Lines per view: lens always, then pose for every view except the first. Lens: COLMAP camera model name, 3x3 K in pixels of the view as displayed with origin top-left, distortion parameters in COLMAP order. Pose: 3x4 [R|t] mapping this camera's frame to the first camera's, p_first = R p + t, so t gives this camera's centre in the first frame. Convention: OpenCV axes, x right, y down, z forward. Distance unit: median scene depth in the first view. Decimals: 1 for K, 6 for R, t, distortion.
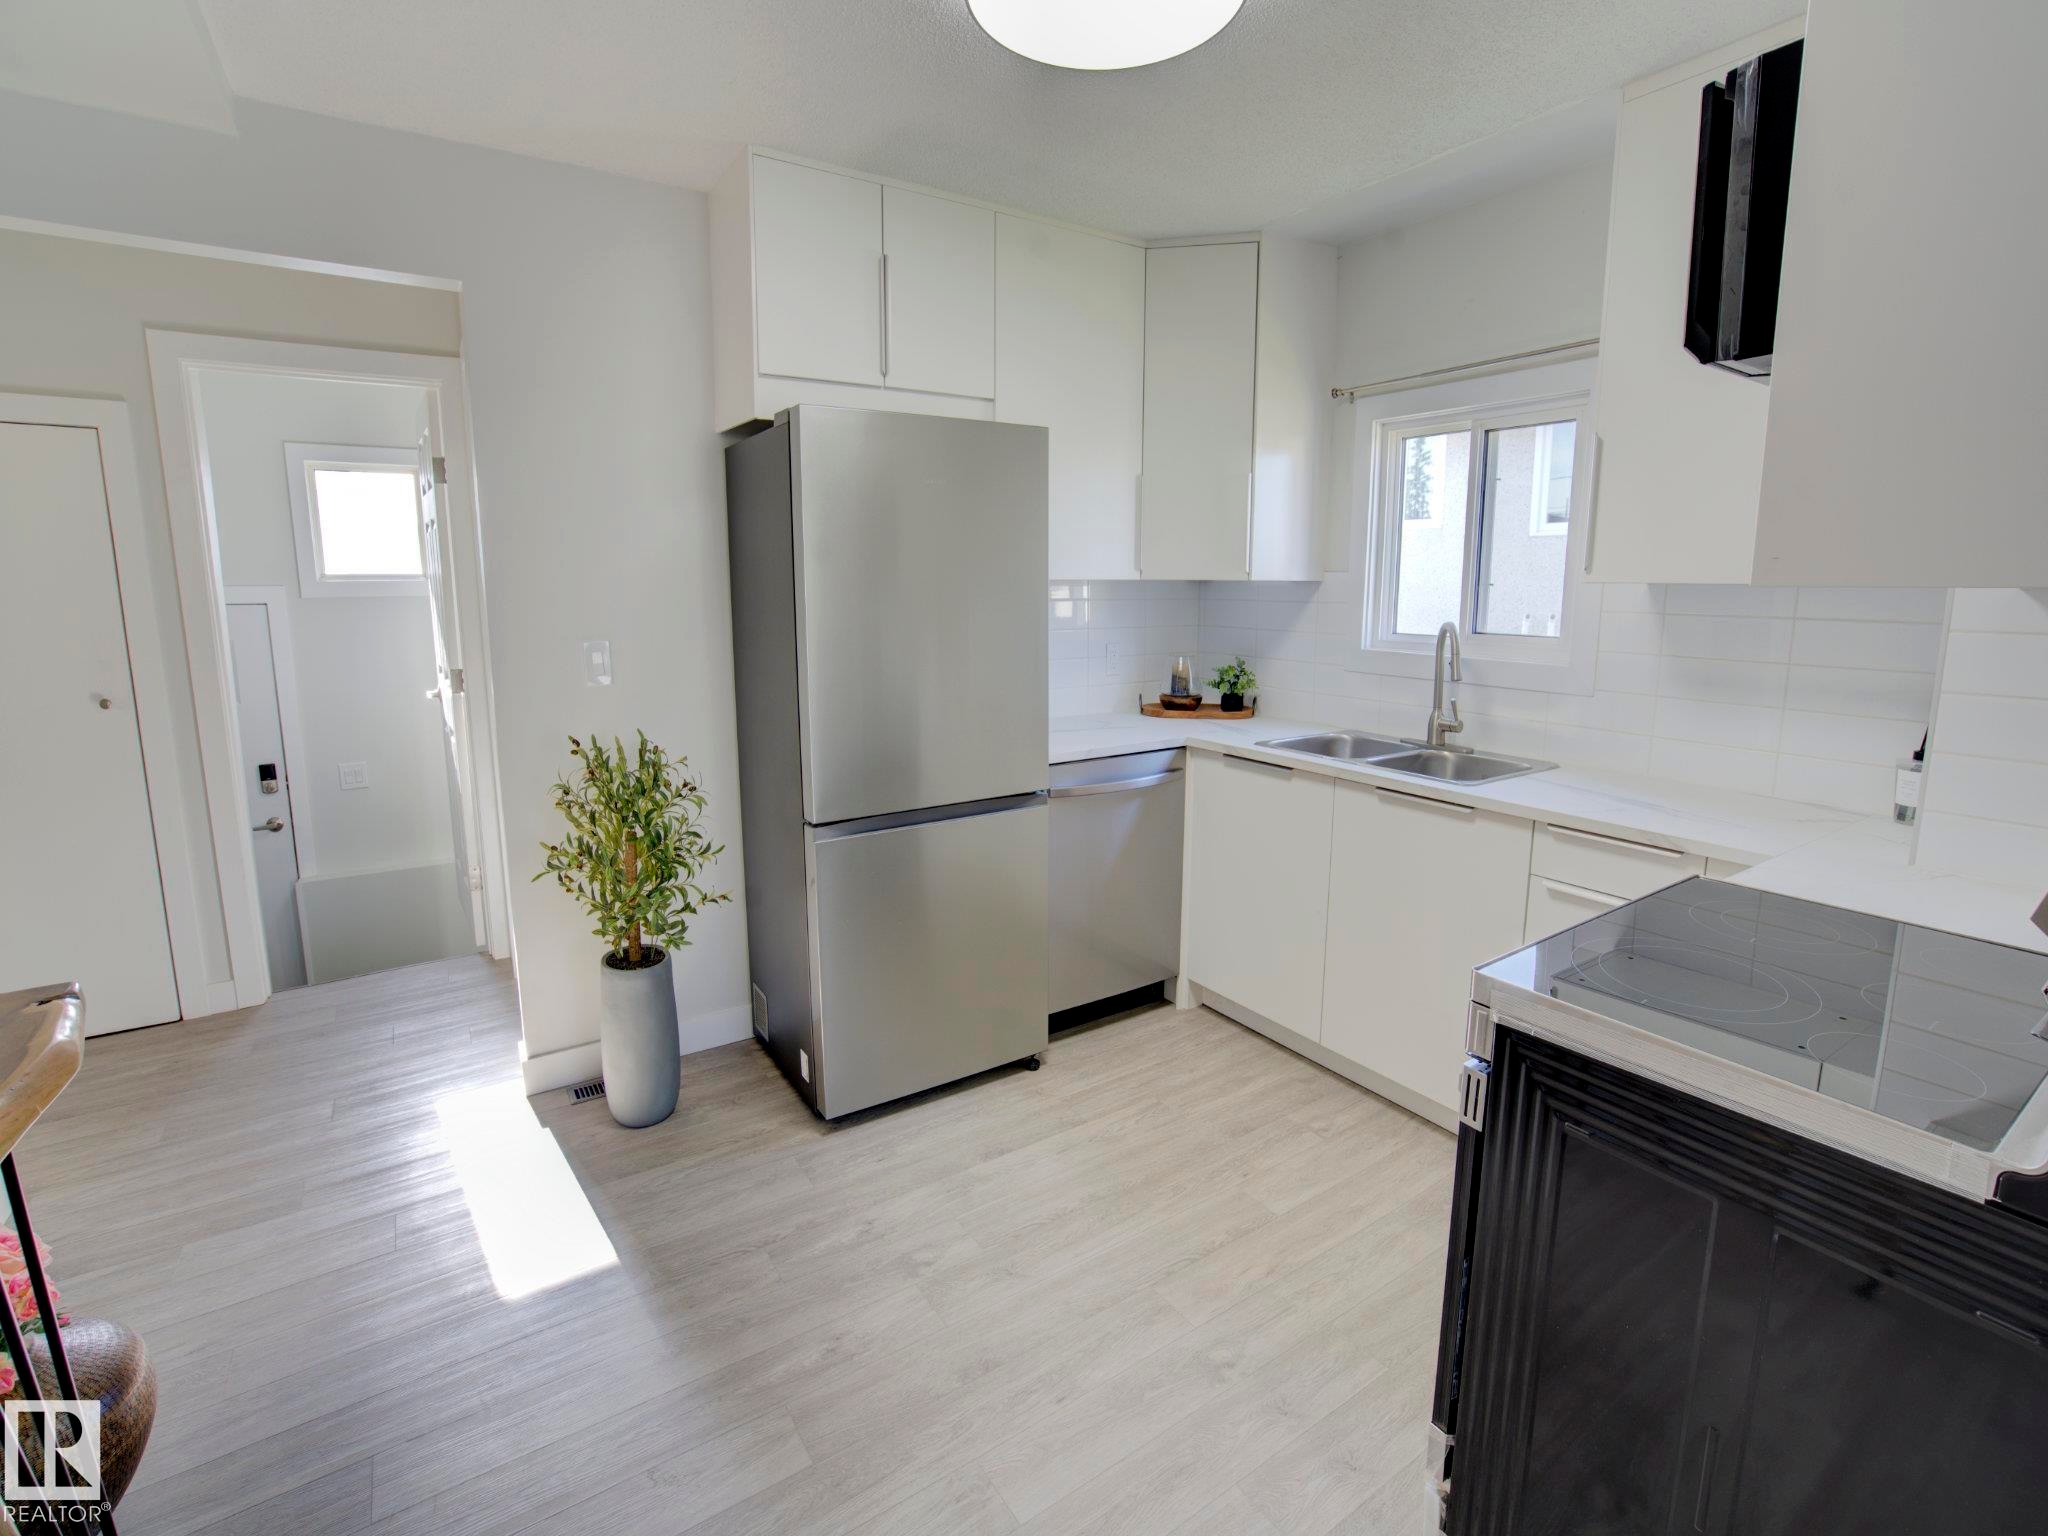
lens RADIAL K [[940.3, 0, 1022.8], [0, 940.3, 720.3], [0, 0, 1]] dist [-0.056685, 0.016941]
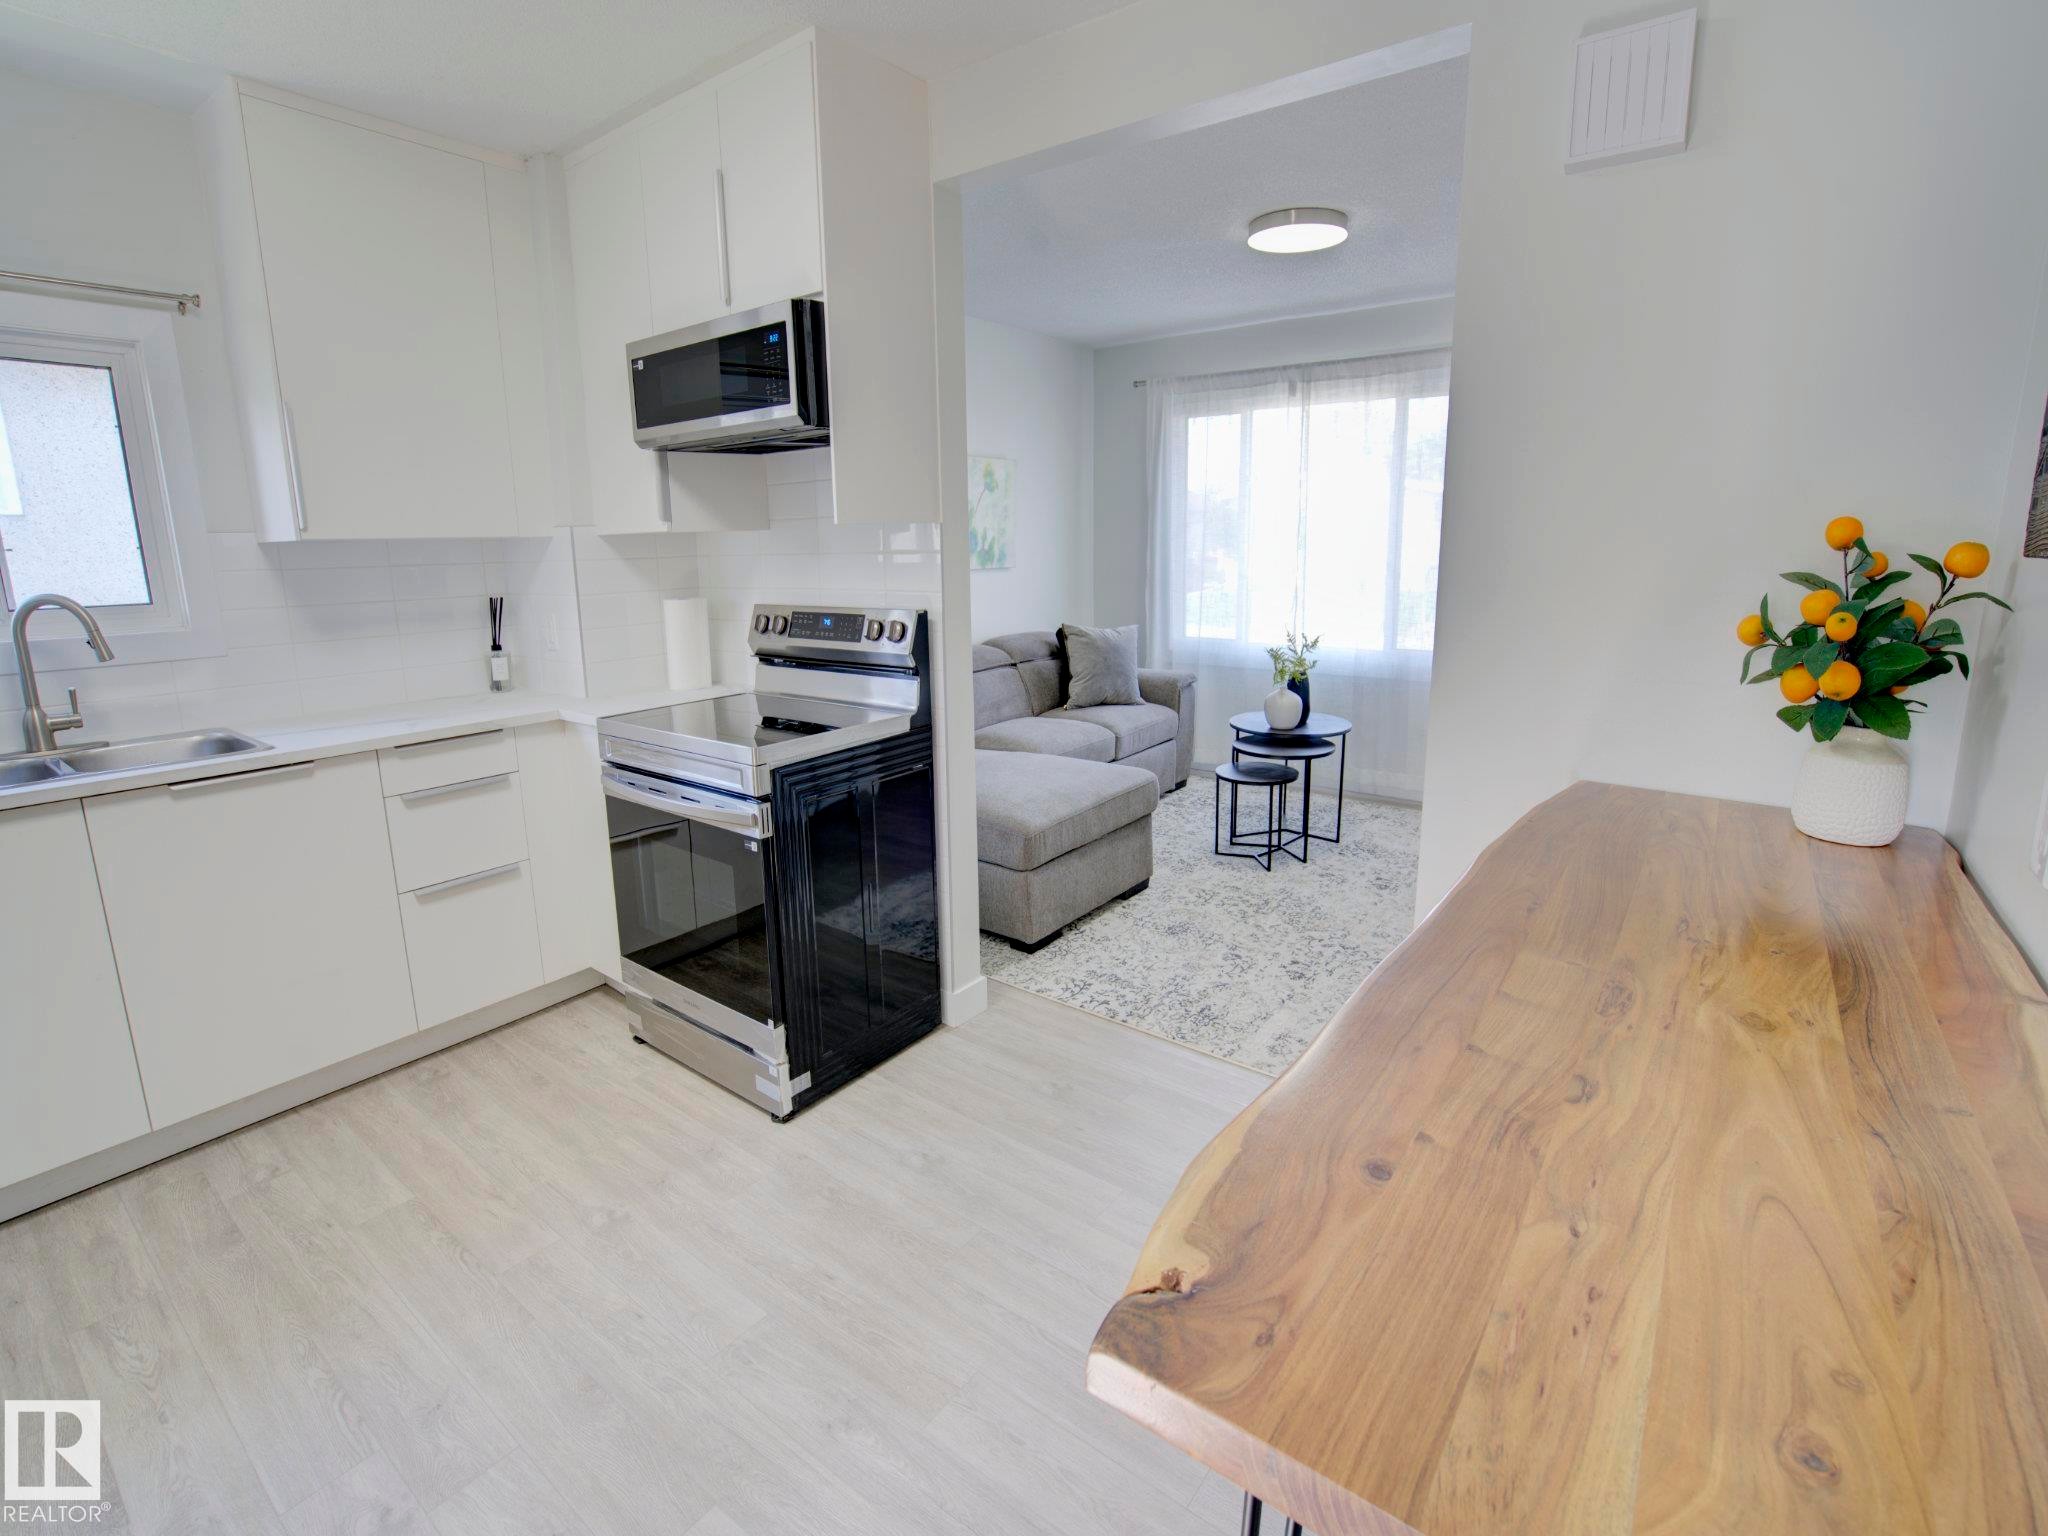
lens RADIAL K [[940.3, 0, 1022.8], [0, 940.3, 720.3], [0, 0, 1]] dist [-0.056685, 0.016941]
pose [[-0.331931, -0.171177, 0.927642, -0.627920], [0.158011, 0.959413, 0.233579, -0.053660], [-0.929975, 0.224110, -0.291411, 0.494667]]
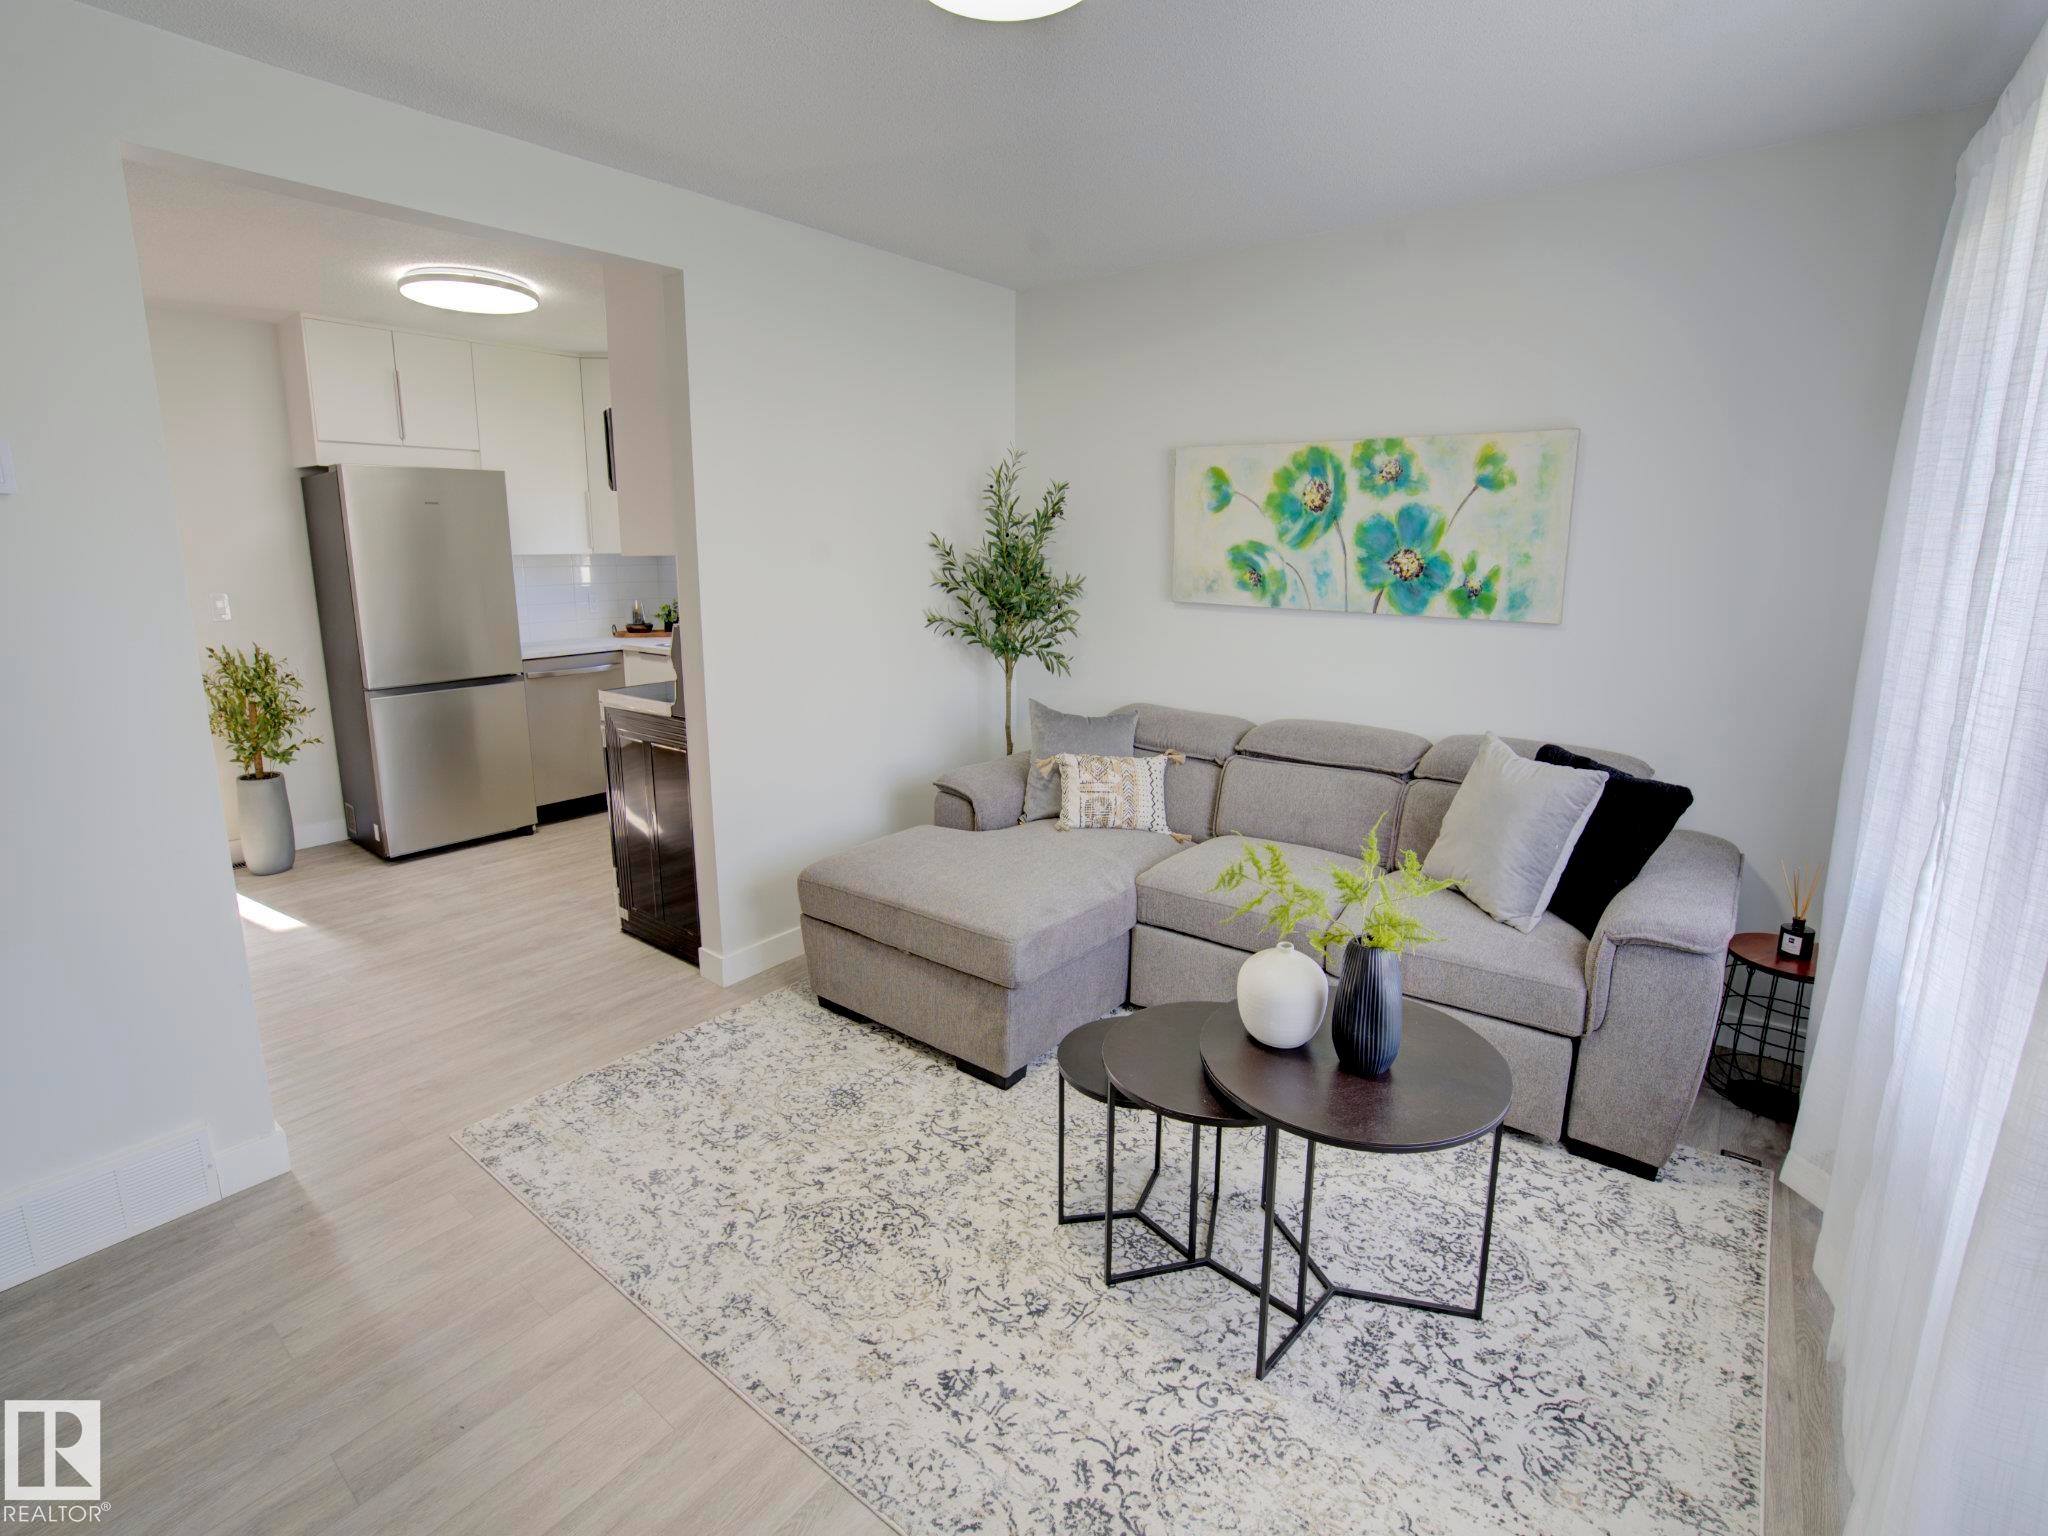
lens RADIAL K [[940.3, 0, 1022.8], [0, 940.3, 720.3], [0, 0, 1]] dist [-0.056685, 0.016941]
pose [[0.945605, -0.056479, 0.320376, 0.377270], [0.045977, 0.998131, 0.040255, 0.146557], [-0.322051, -0.023335, 0.946435, -1.030873]]
